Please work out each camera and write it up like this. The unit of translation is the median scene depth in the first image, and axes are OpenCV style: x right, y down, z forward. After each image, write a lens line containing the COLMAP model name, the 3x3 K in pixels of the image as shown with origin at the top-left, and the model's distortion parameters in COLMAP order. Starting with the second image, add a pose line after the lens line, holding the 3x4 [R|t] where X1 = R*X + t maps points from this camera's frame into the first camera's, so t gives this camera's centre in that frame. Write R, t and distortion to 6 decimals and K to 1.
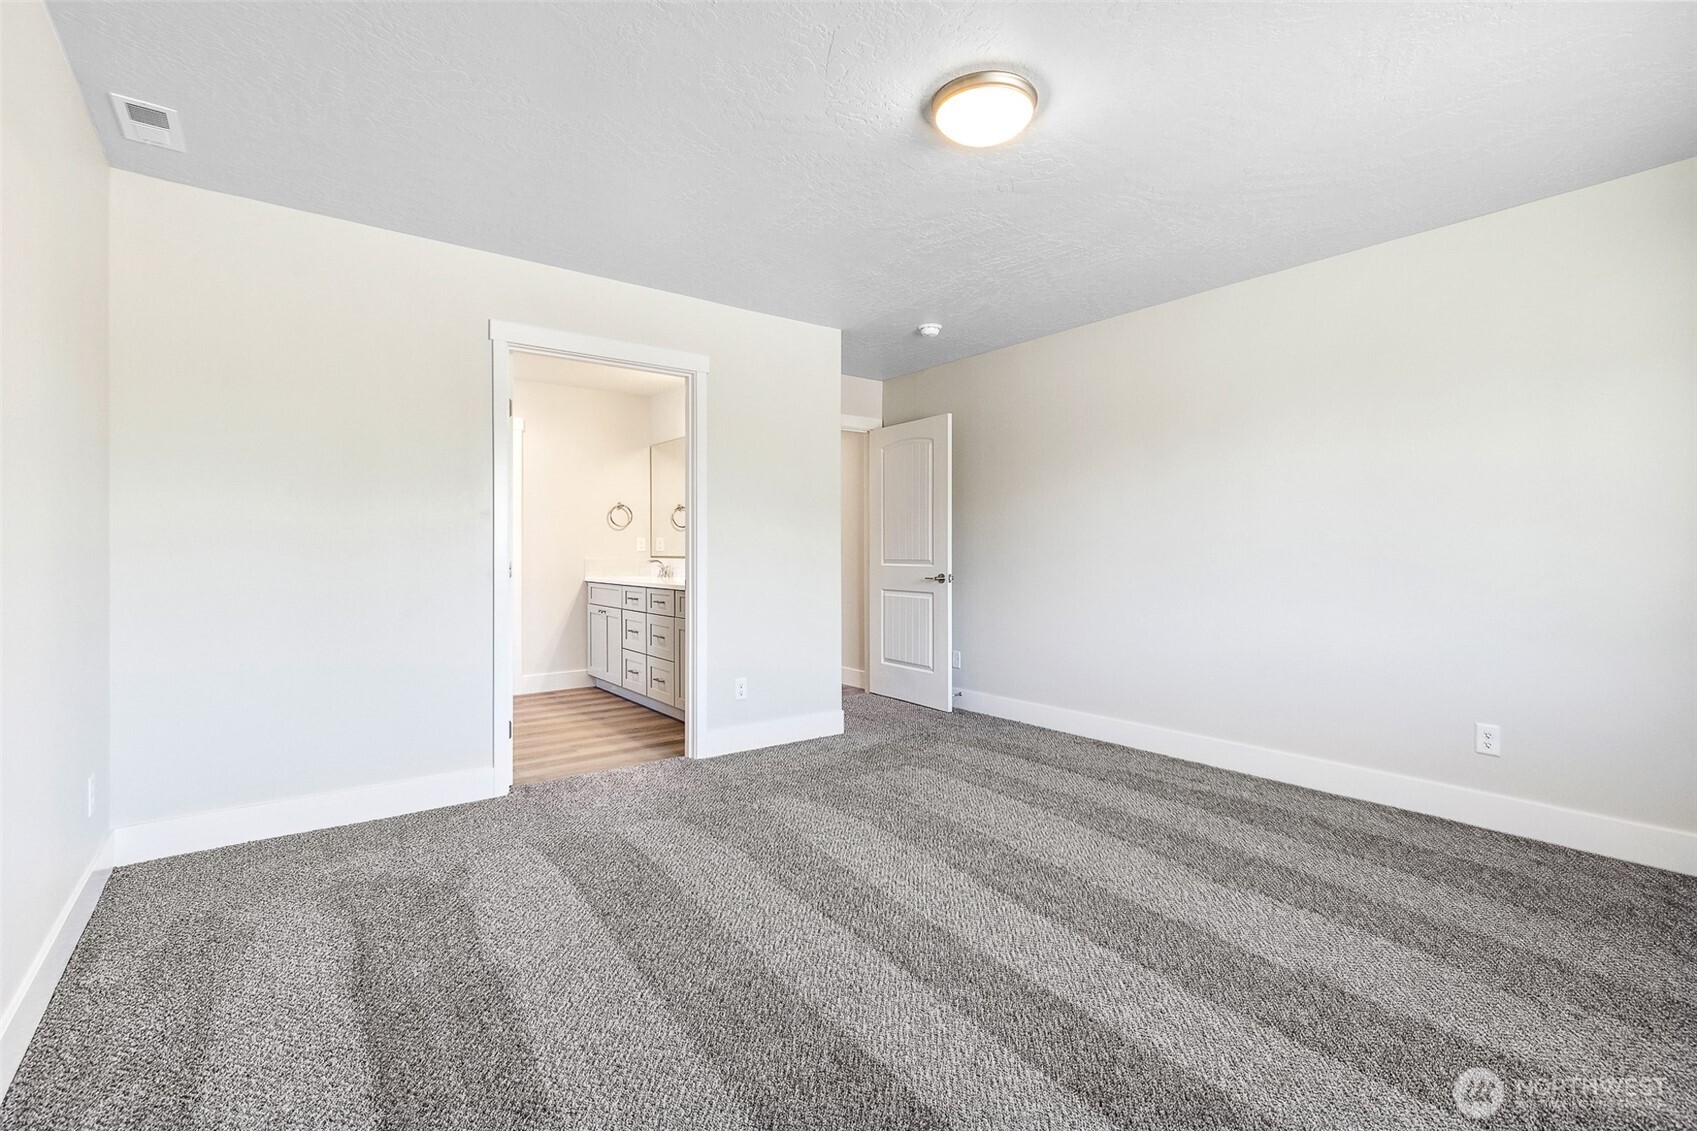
lens RADIAL K [[760.3, 0, 853.3], [0, 760.3, 551.2], [0, 0, 1]] dist [0.034539, 0.000327]
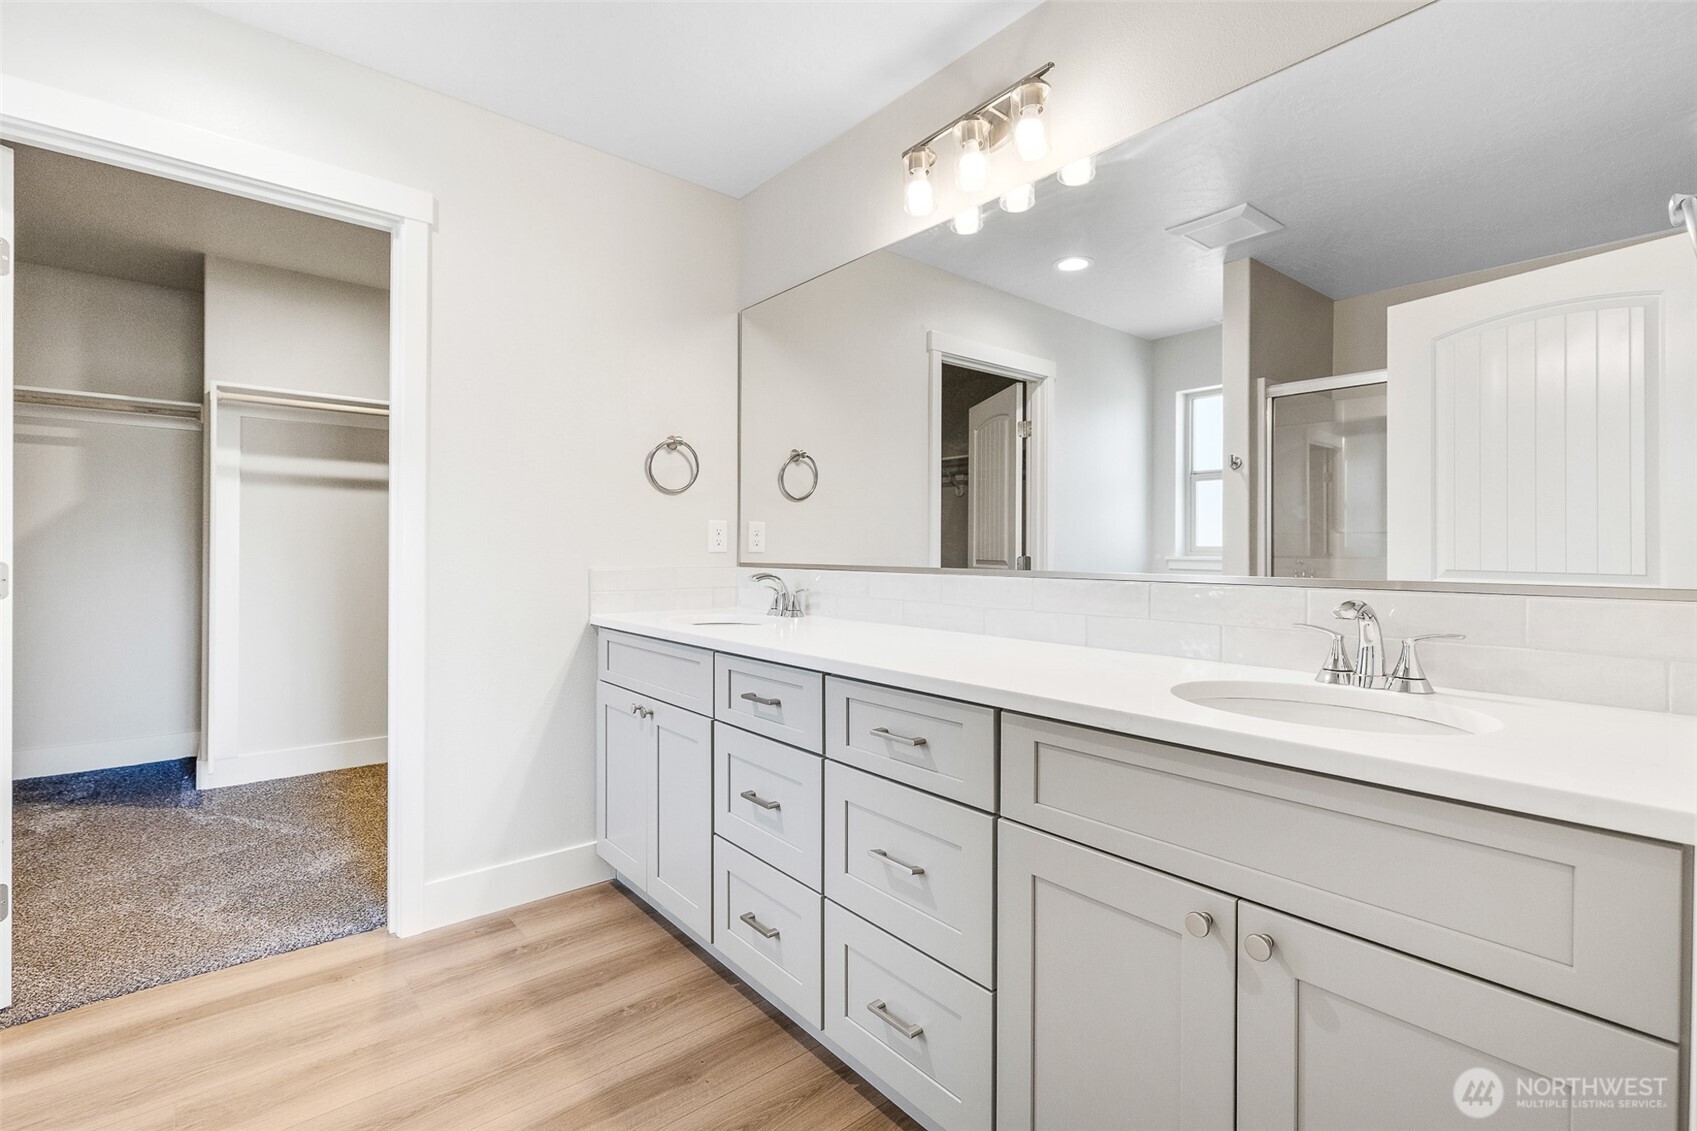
lens RADIAL K [[760.3, 0, 853.3], [0, 760.3, 551.2], [0, 0, 1]] dist [0.034539, 0.000327]
pose [[0.999035, 0.003041, 0.043806, -0.229383], [-0.003203, 0.999988, 0.003632, -0.002115], [-0.043795, -0.003768, 0.999033, 0.586569]]
